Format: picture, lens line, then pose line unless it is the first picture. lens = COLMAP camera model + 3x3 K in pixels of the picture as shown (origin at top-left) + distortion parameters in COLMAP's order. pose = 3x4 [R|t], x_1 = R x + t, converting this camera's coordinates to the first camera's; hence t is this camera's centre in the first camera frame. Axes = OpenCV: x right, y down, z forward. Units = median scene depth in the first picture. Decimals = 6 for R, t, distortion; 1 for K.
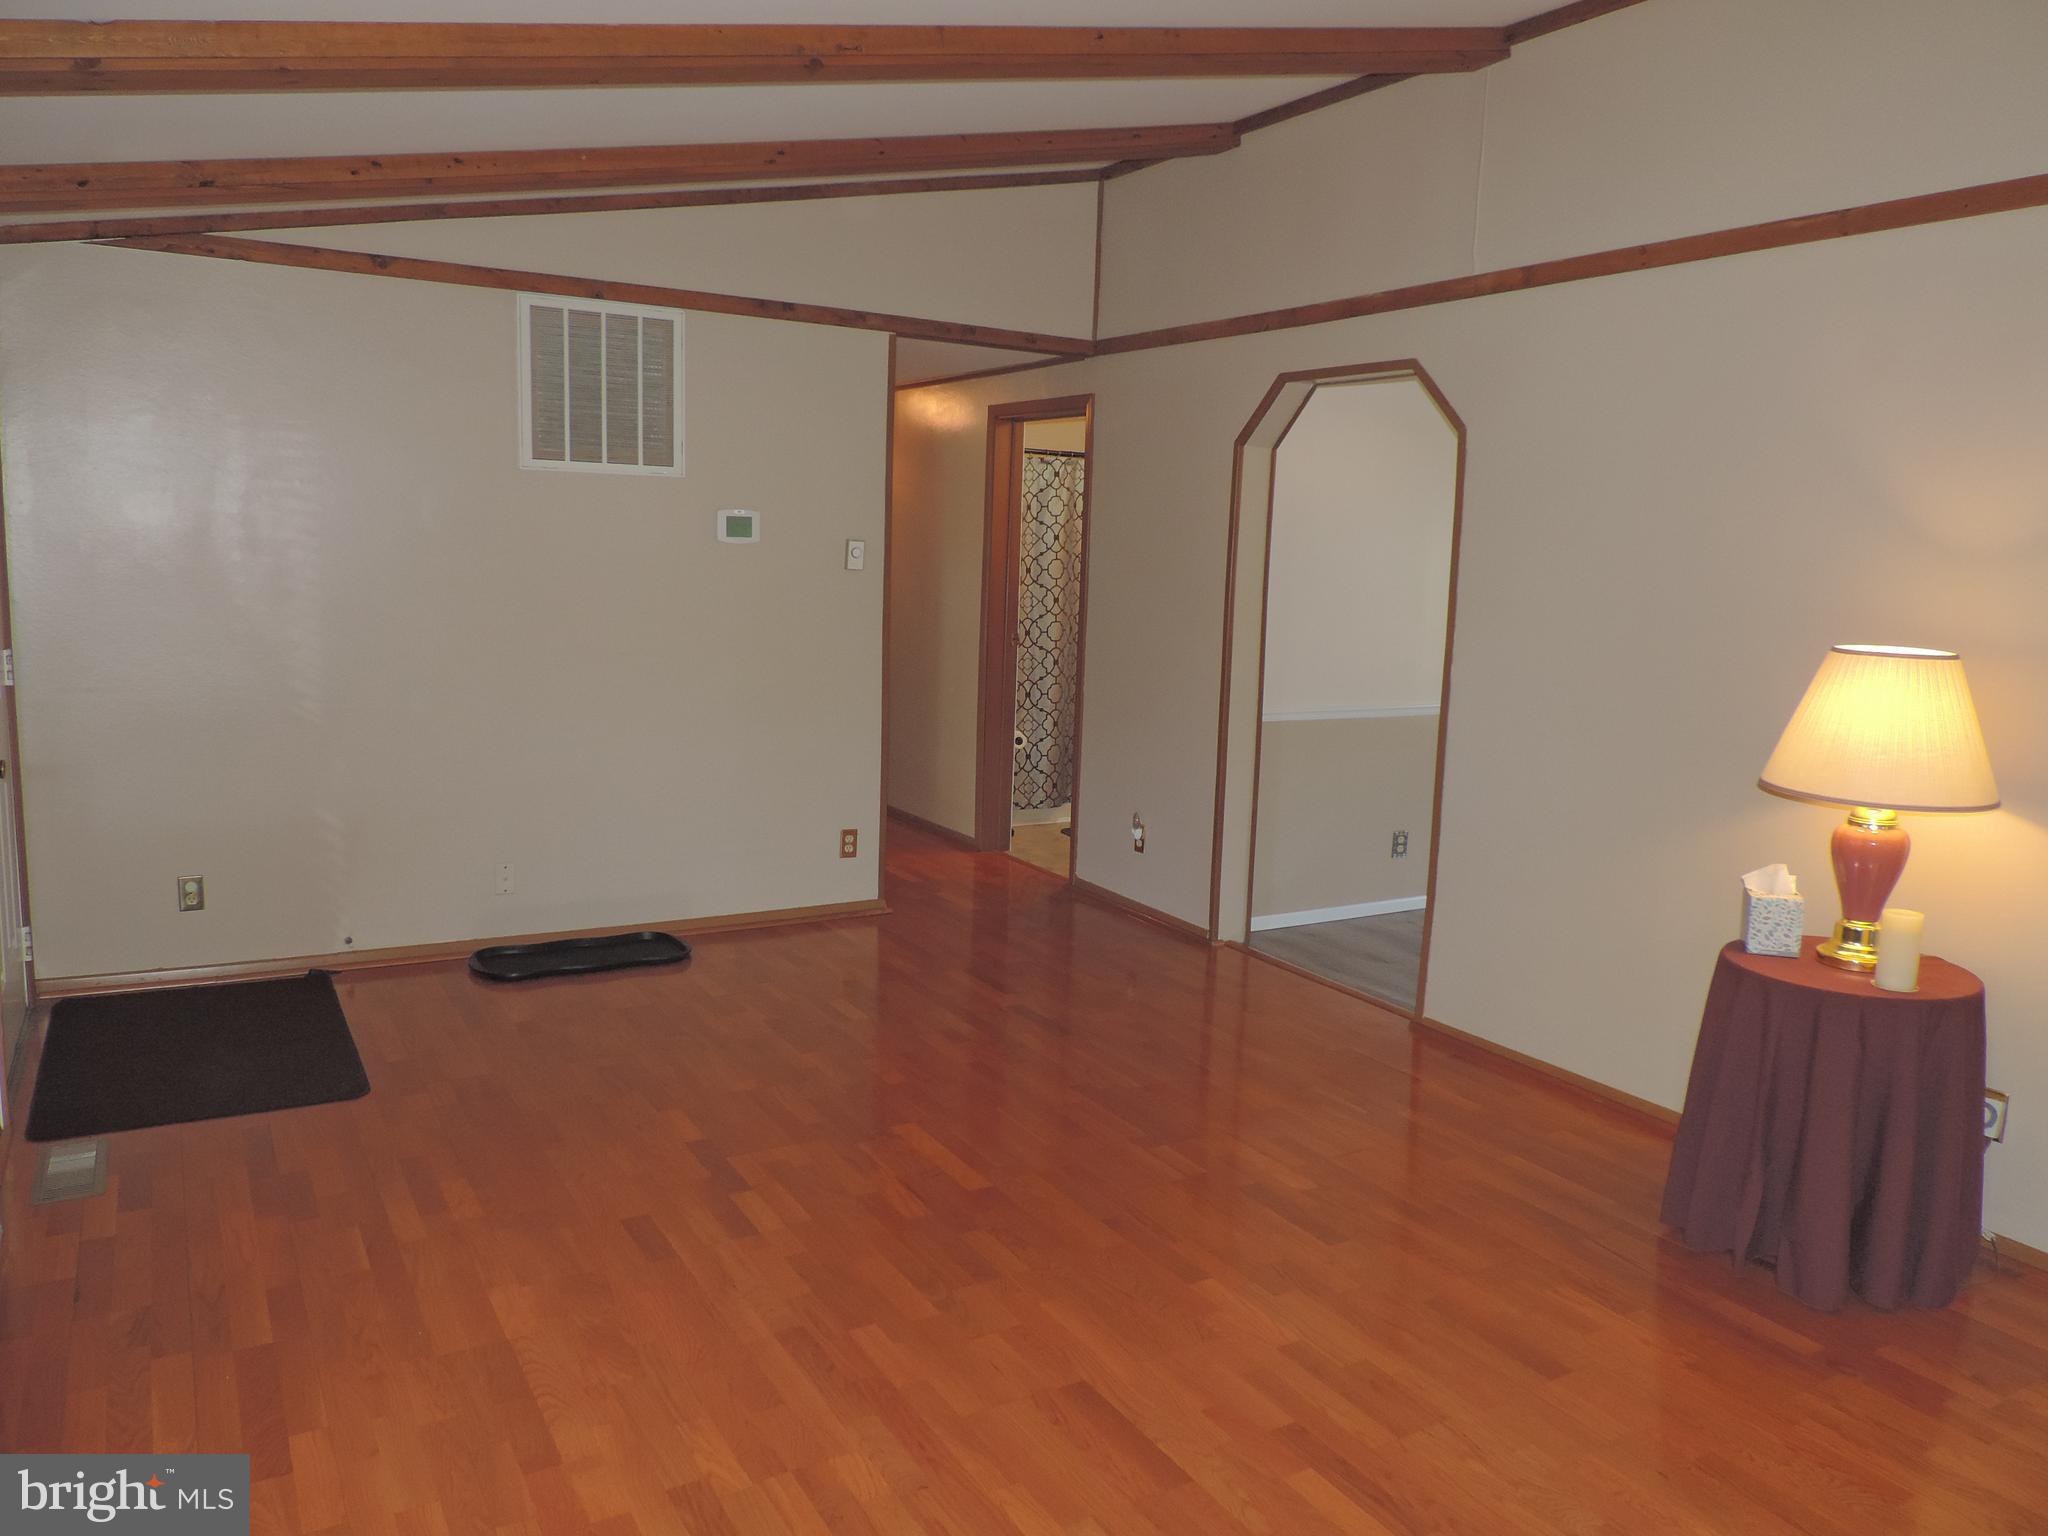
lens RADIAL K [[1462.5, 0, 1031.1], [0, 1462.5, 762.1], [0, 0, 1]] dist [-0.022371, 0.002249]
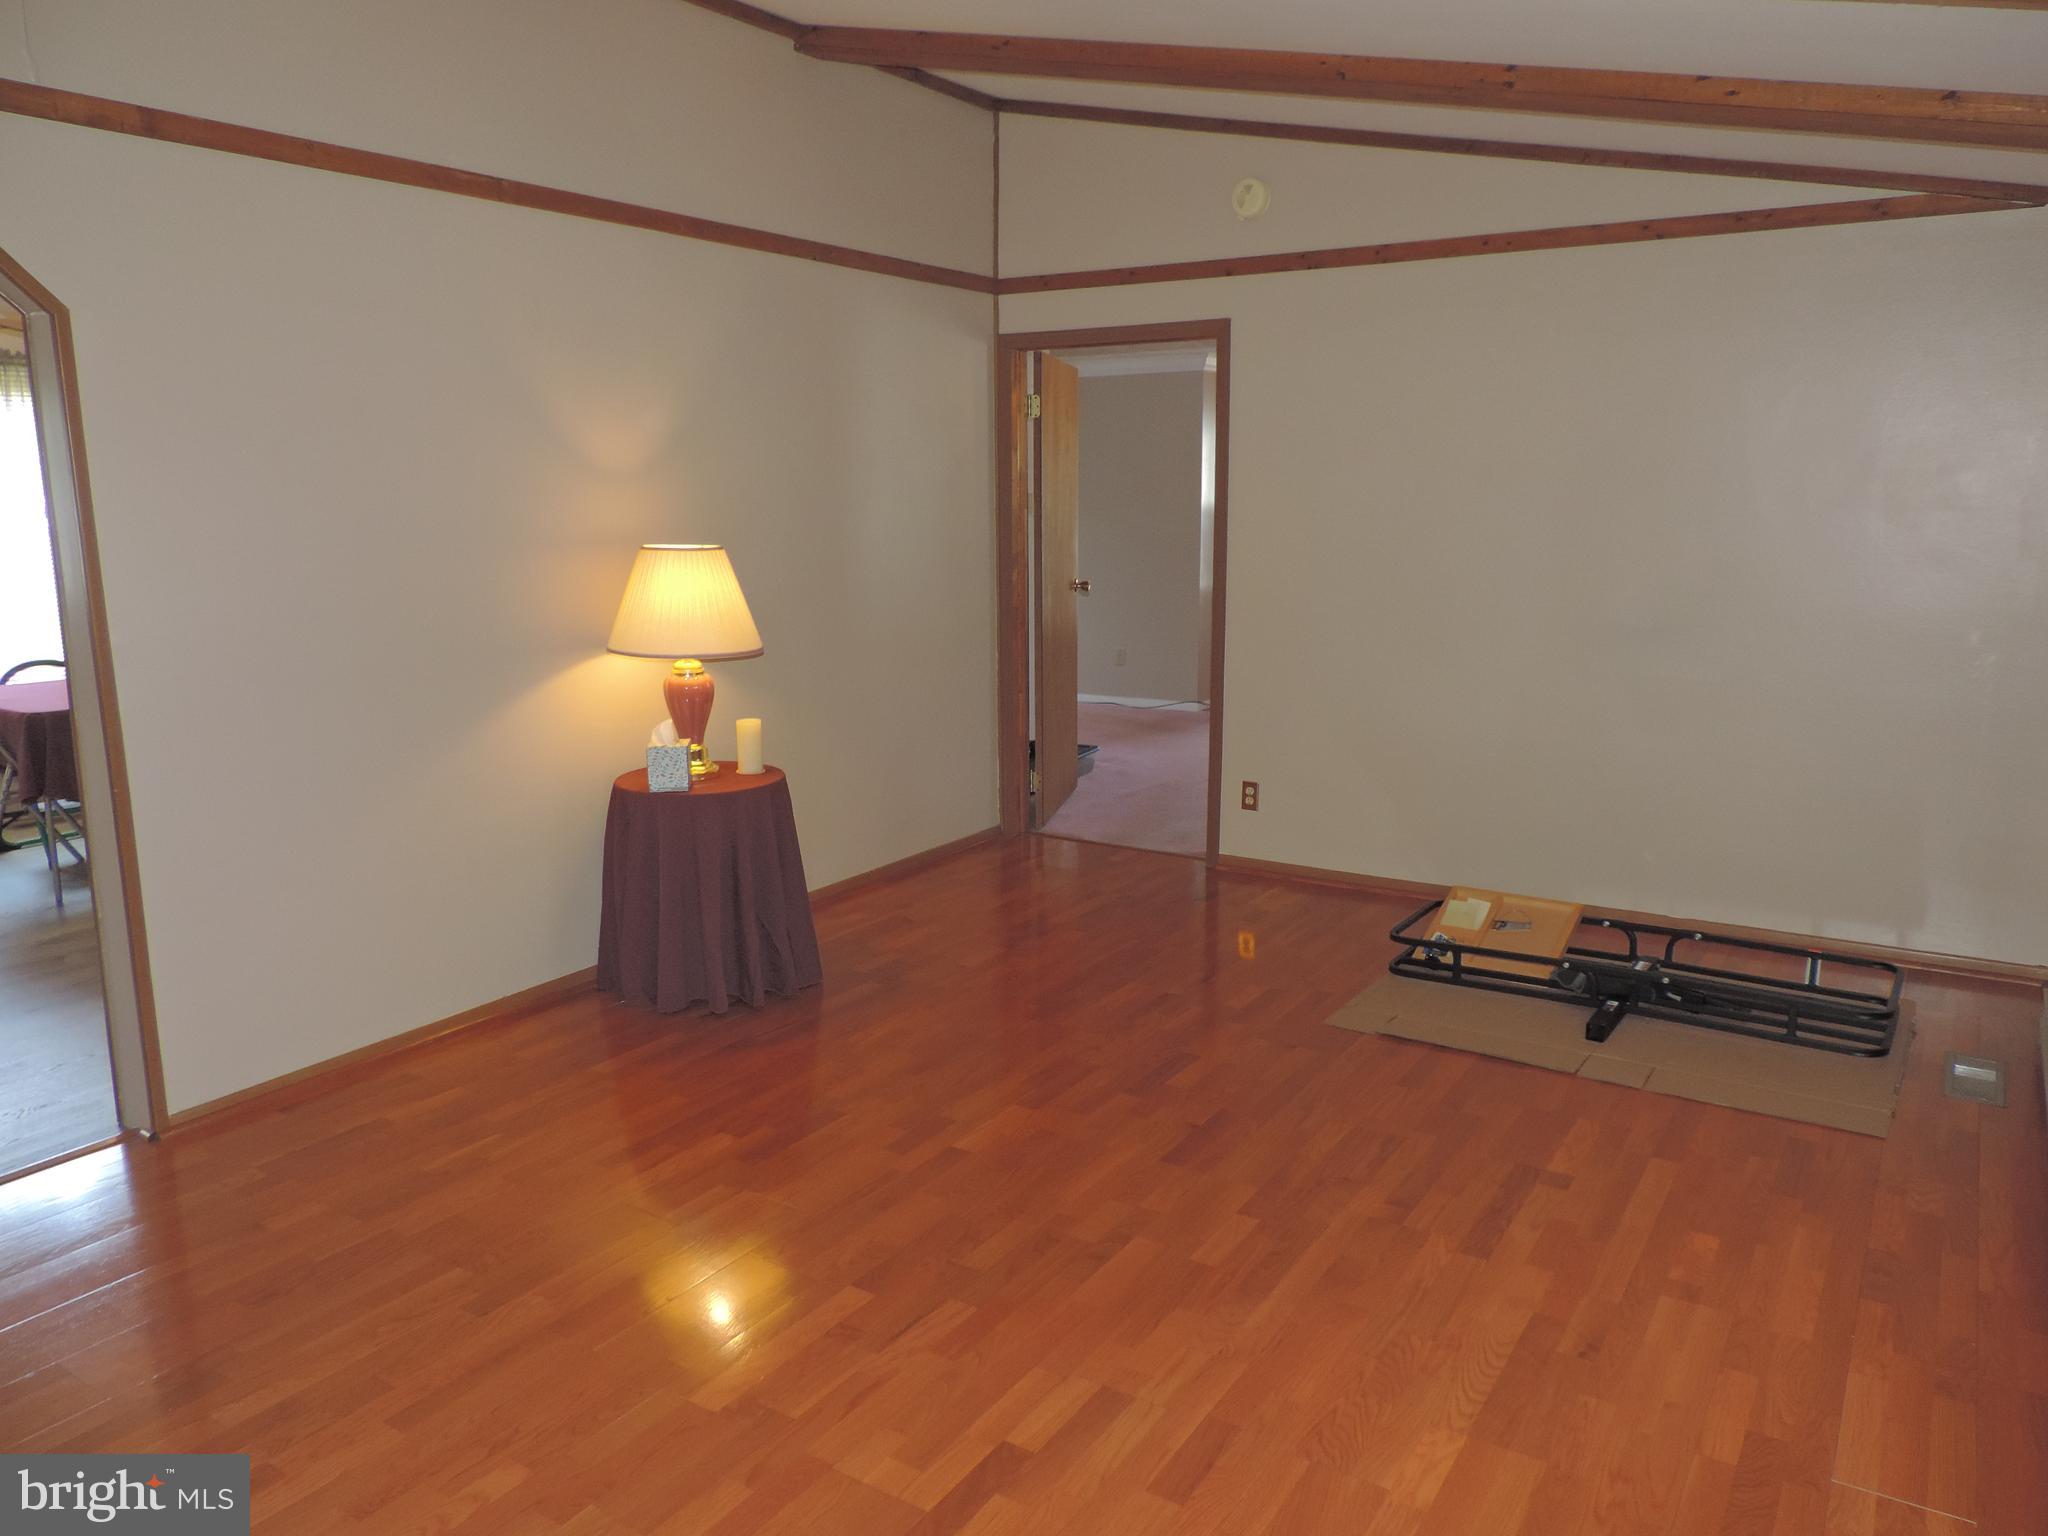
lens RADIAL K [[1462.5, 0, 1031.7], [0, 1462.5, 773.9], [0, 0, 1]] dist [-0.022371, 0.002249]
pose [[-0.449513, -0.200734, 0.870427, -0.874400], [0.119208, 0.952228, 0.281160, -0.240115], [-0.885284, 0.230147, -0.404110, 1.419206]]
